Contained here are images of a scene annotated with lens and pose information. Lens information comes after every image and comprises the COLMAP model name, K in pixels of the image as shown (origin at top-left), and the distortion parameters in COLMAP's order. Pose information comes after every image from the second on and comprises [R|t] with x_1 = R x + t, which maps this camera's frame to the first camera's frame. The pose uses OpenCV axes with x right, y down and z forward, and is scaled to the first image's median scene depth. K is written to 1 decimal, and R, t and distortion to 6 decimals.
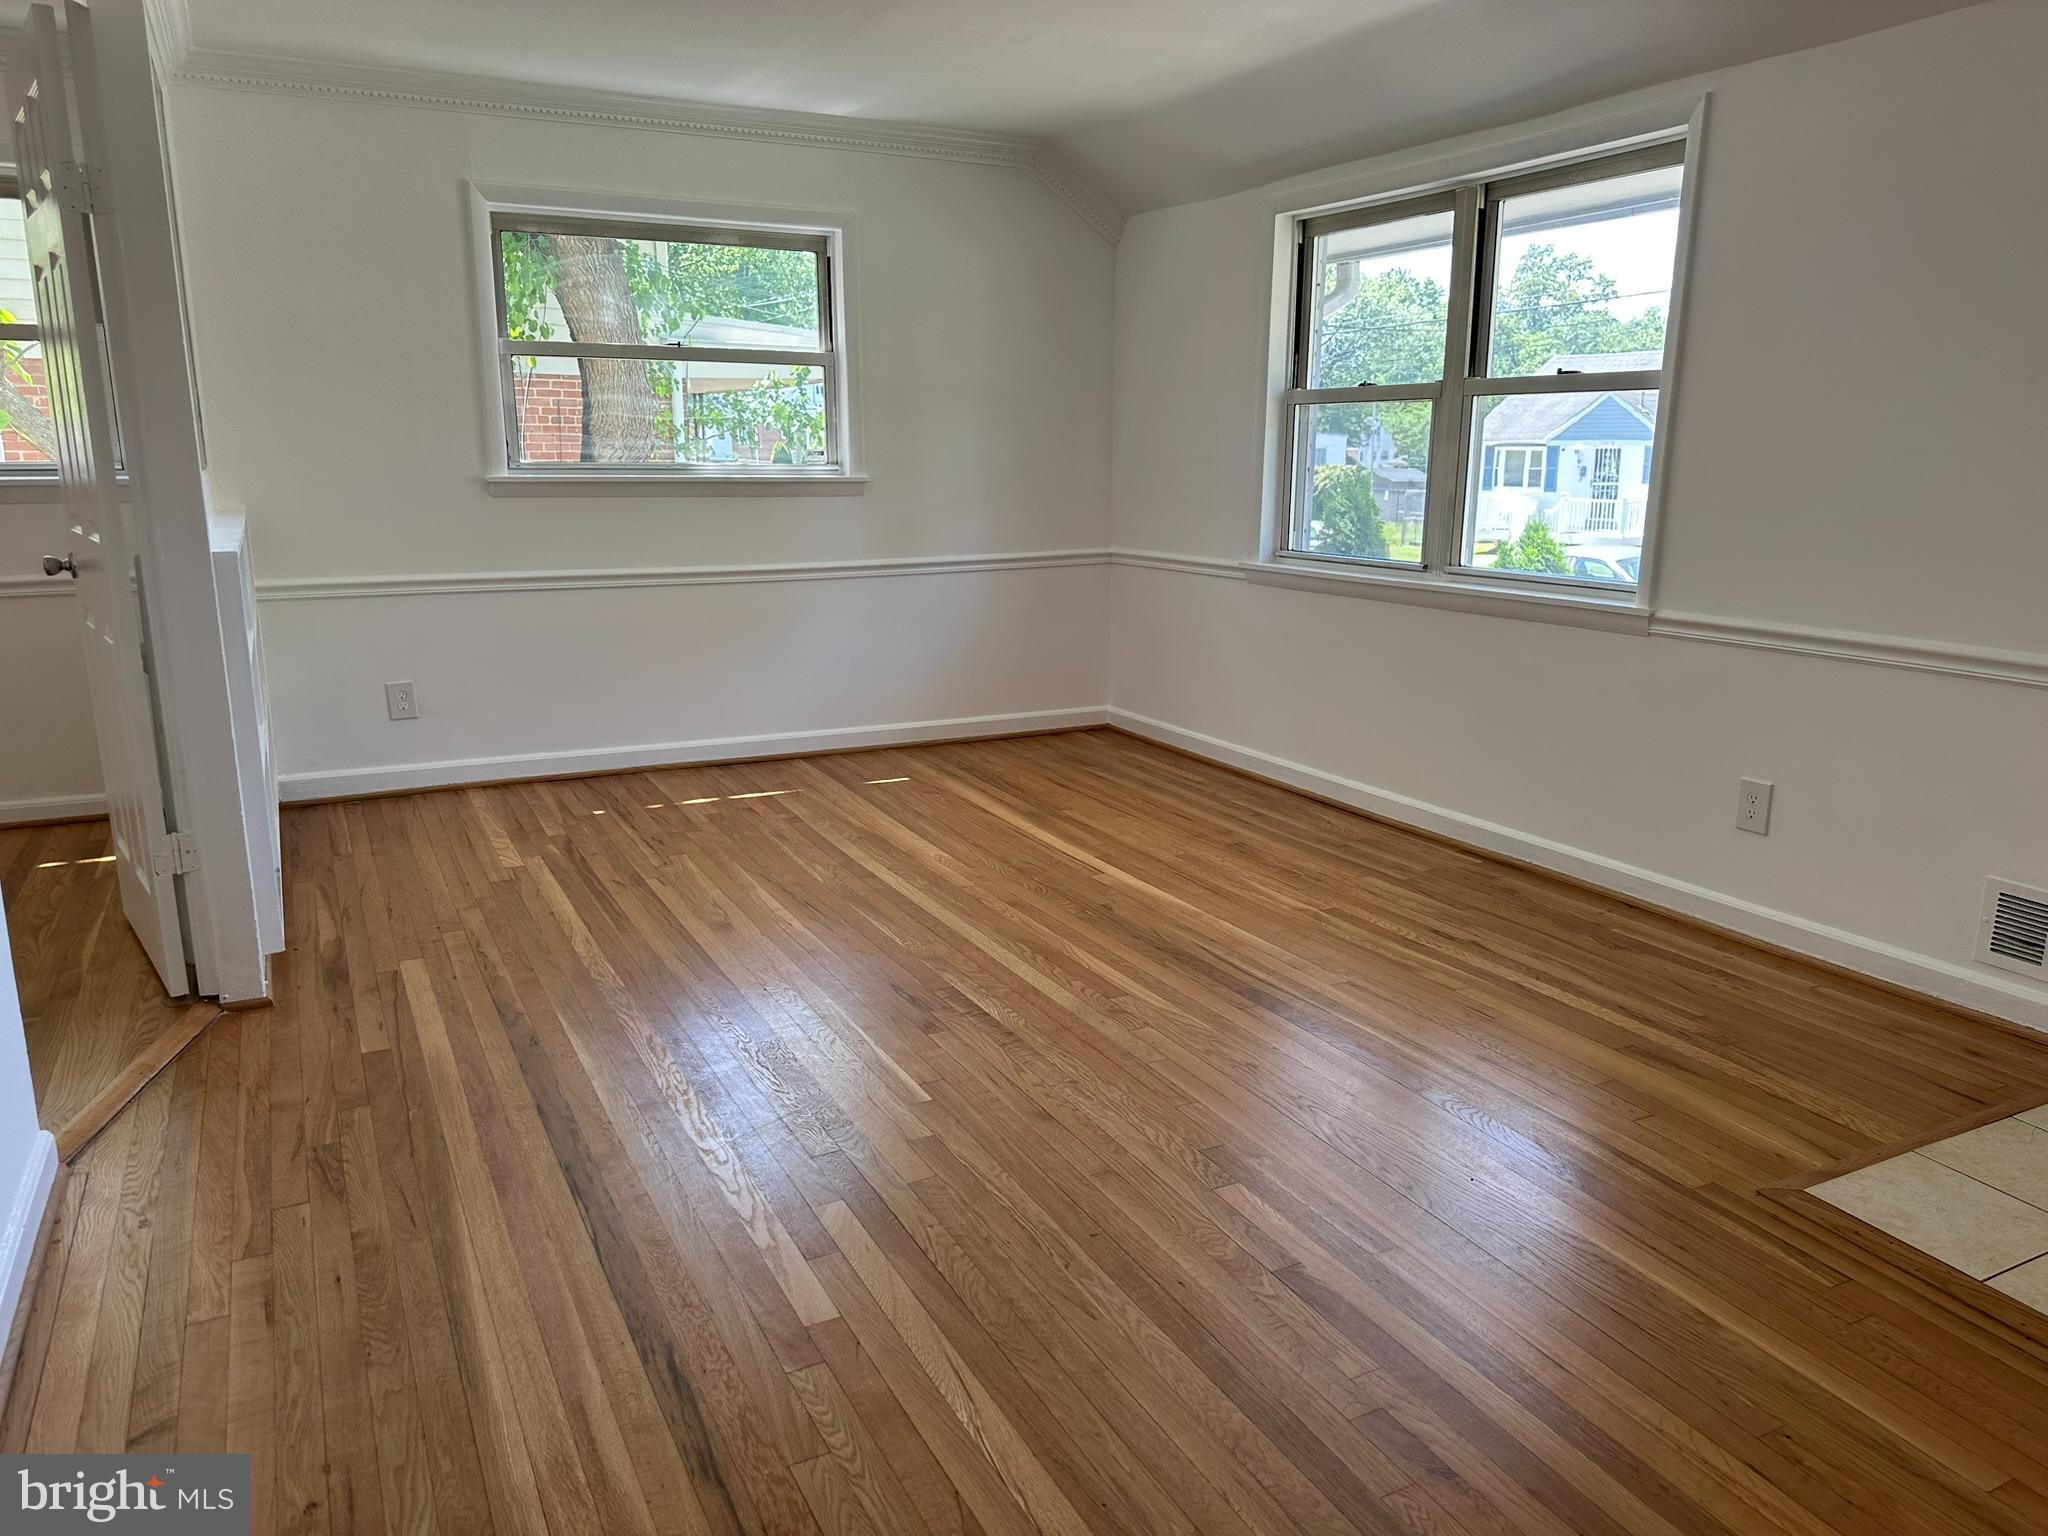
lens RADIAL K [[1458.1, 0, 1029.6], [0, 1458.1, 784.5], [0, 0, 1]] dist [0.047721, -0.032096]
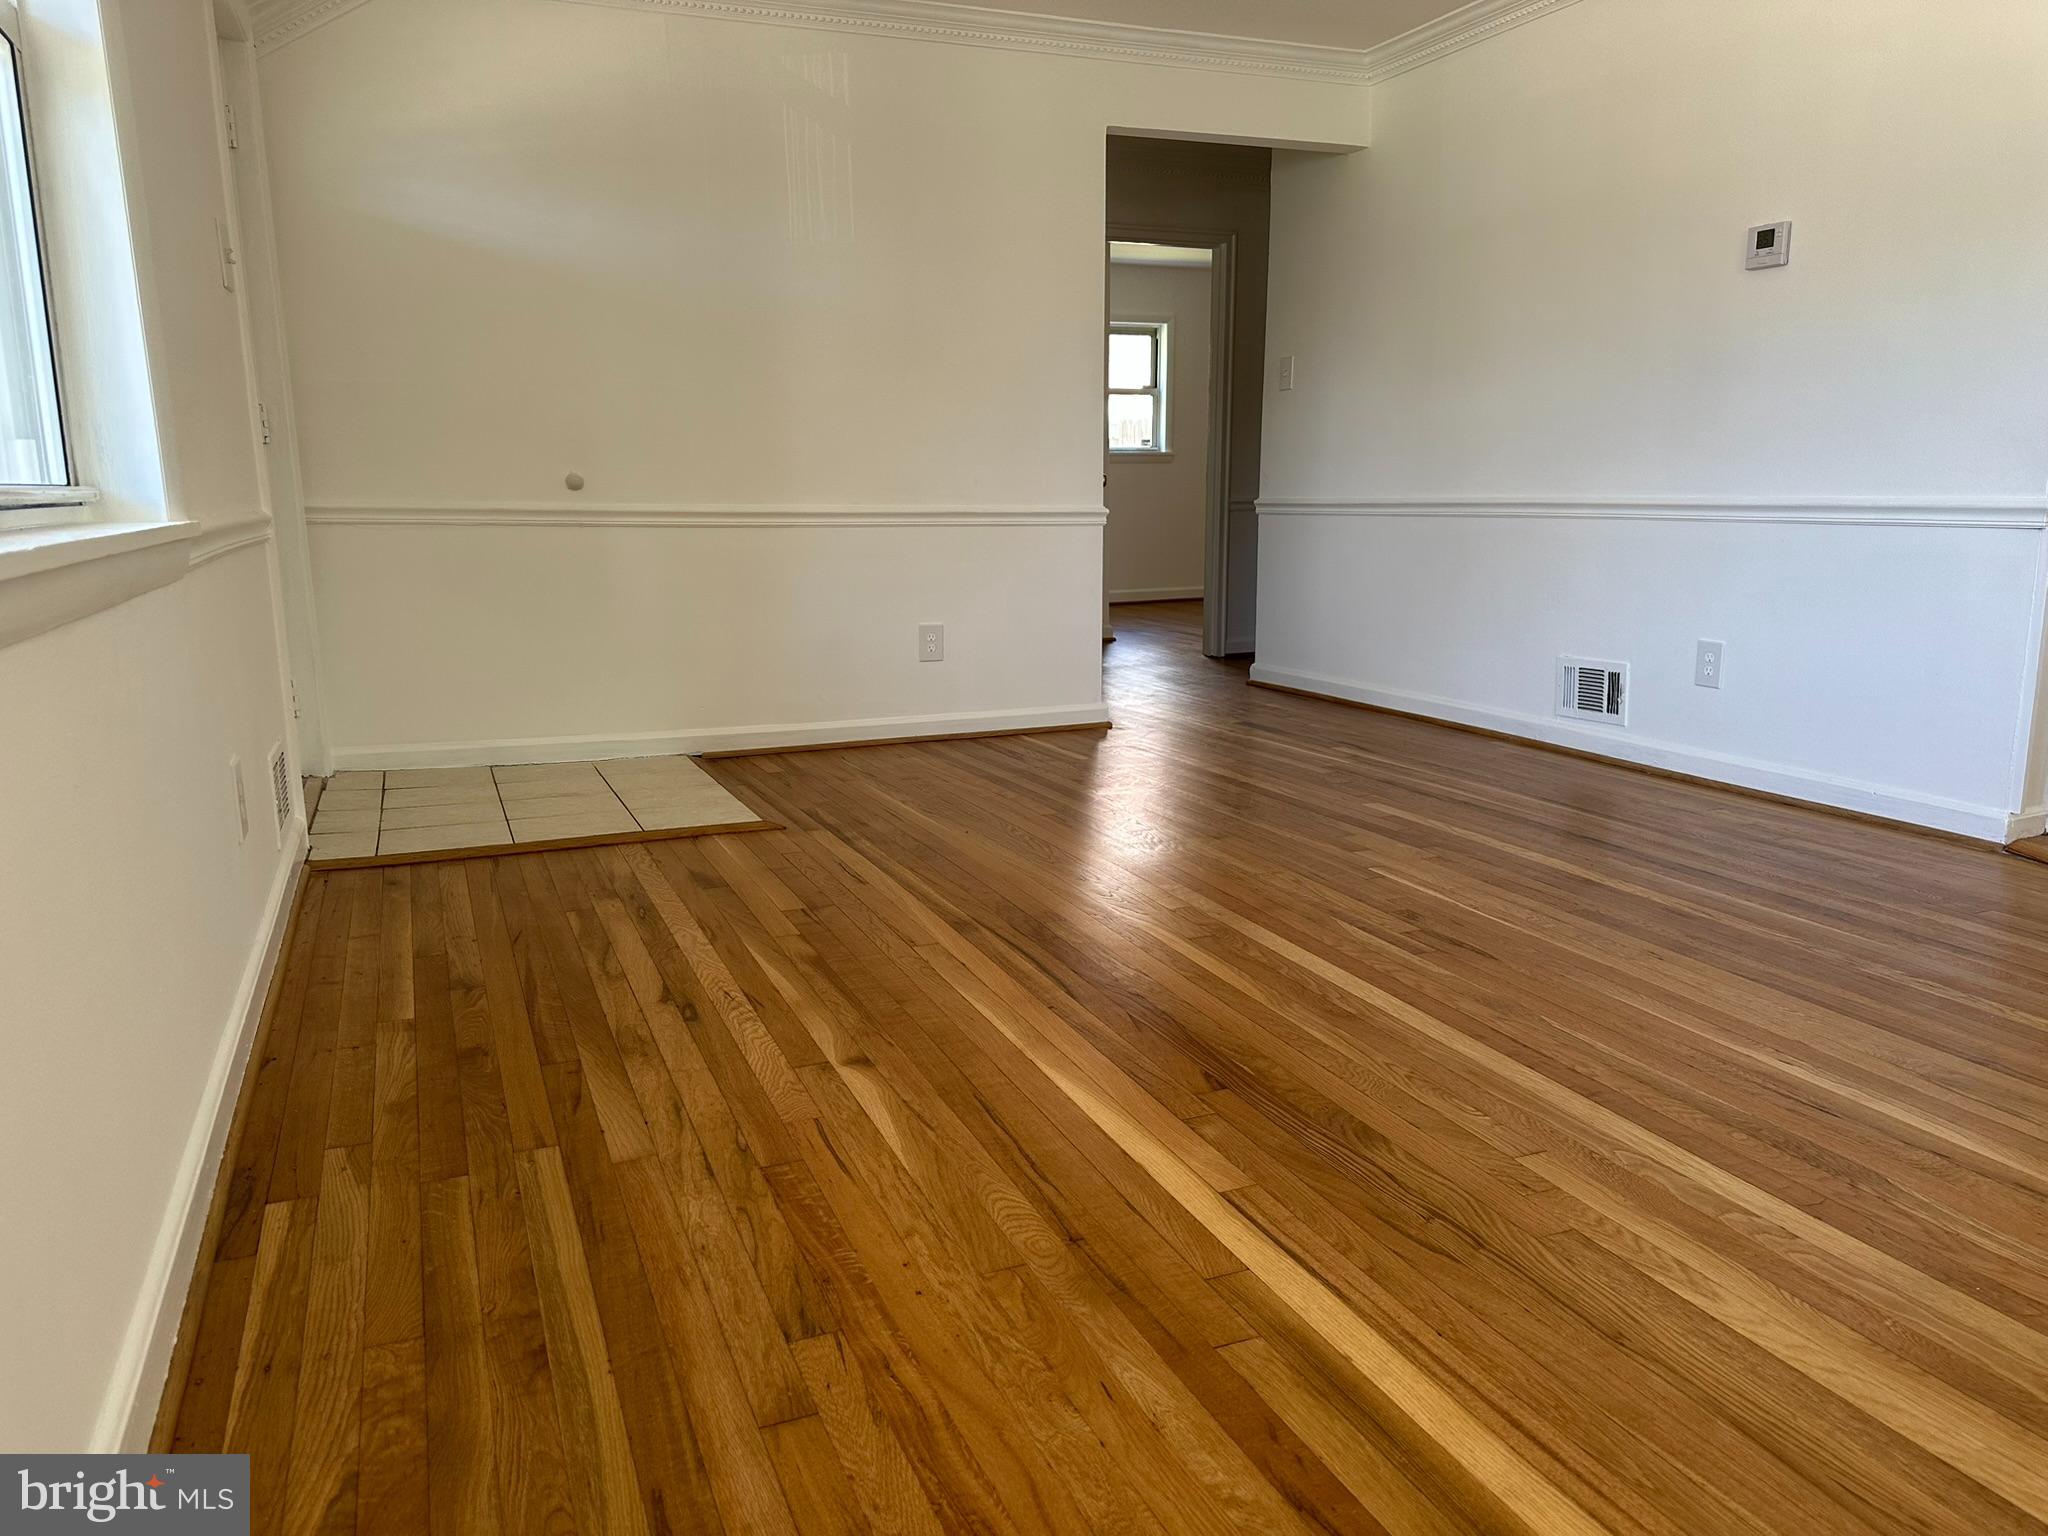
lens RADIAL K [[1458.1, 0, 1026.9], [0, 1458.1, 765.1], [0, 0, 1]] dist [0.047721, -0.032096]
pose [[-0.997143, -0.011427, 0.074661, 0.088241], [0.019579, 0.915598, 0.401617, -0.248915], [-0.072949, 0.401932, -0.912759, 1.518308]]
